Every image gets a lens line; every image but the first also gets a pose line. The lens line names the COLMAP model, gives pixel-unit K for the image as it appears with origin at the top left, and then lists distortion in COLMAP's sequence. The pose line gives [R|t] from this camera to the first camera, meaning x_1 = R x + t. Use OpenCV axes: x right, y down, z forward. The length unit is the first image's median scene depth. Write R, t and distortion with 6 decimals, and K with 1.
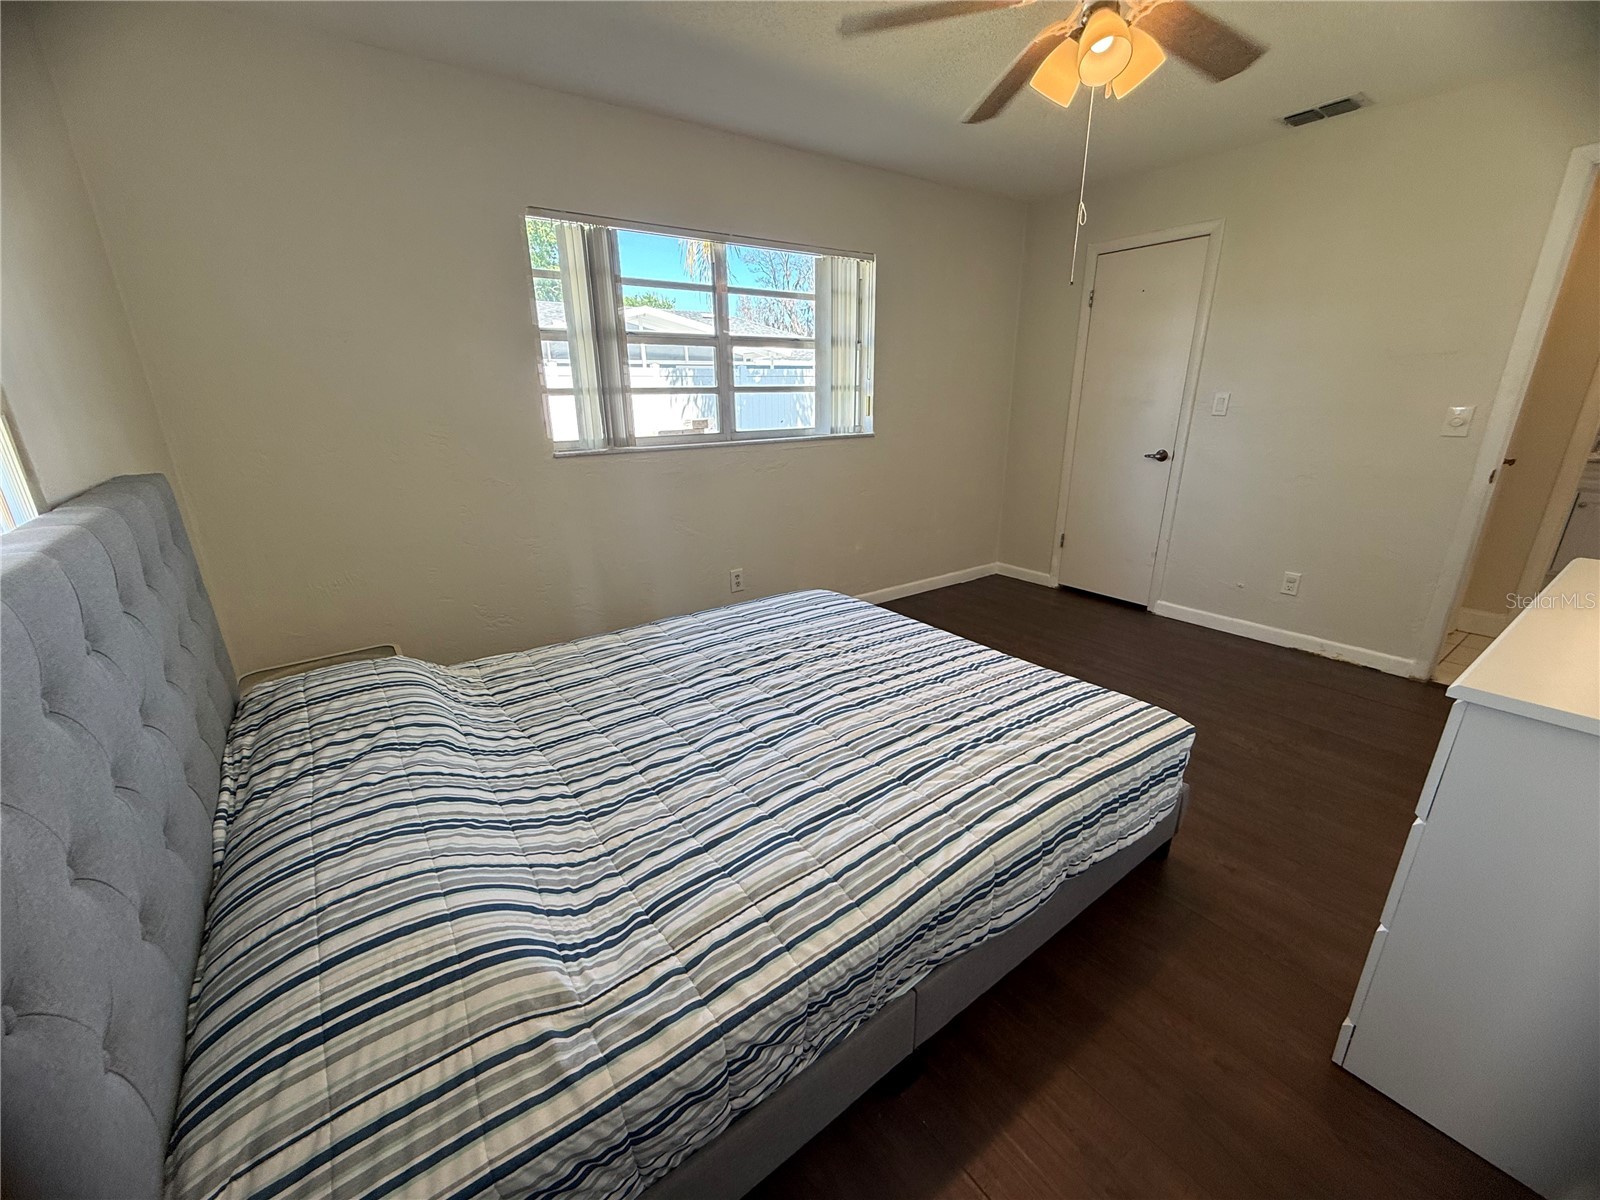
lens RADIAL K [[639.6, 0, 807.9], [0, 639.6, 600.5], [0, 0, 1]] dist [0.000282, 0.000035]
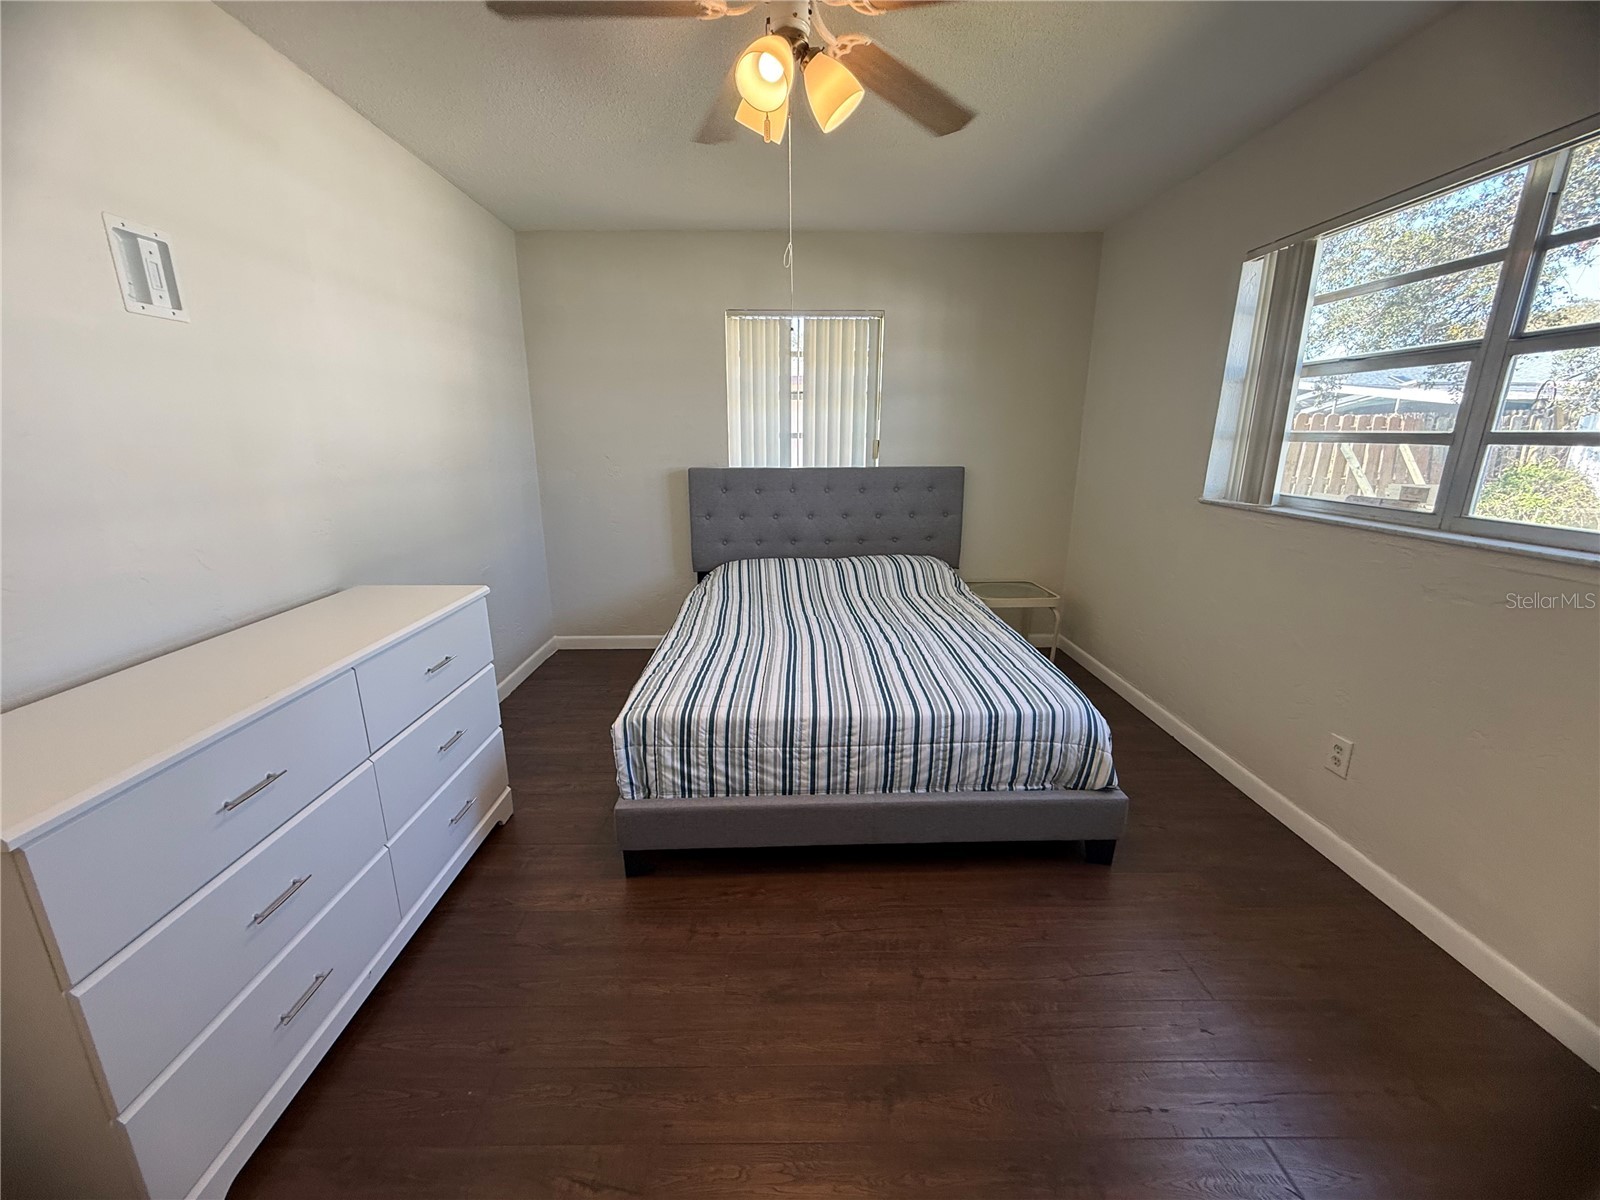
lens RADIAL K [[639.6, 0, 802.8], [0, 639.6, 602.5], [0, 0, 1]] dist [0.000282, 0.000035]
pose [[-0.582729, 0.212182, -0.784478, 0.717467], [-0.253252, 0.869830, 0.423390, -0.328472], [0.772198, 0.445393, -0.453140, 0.969898]]
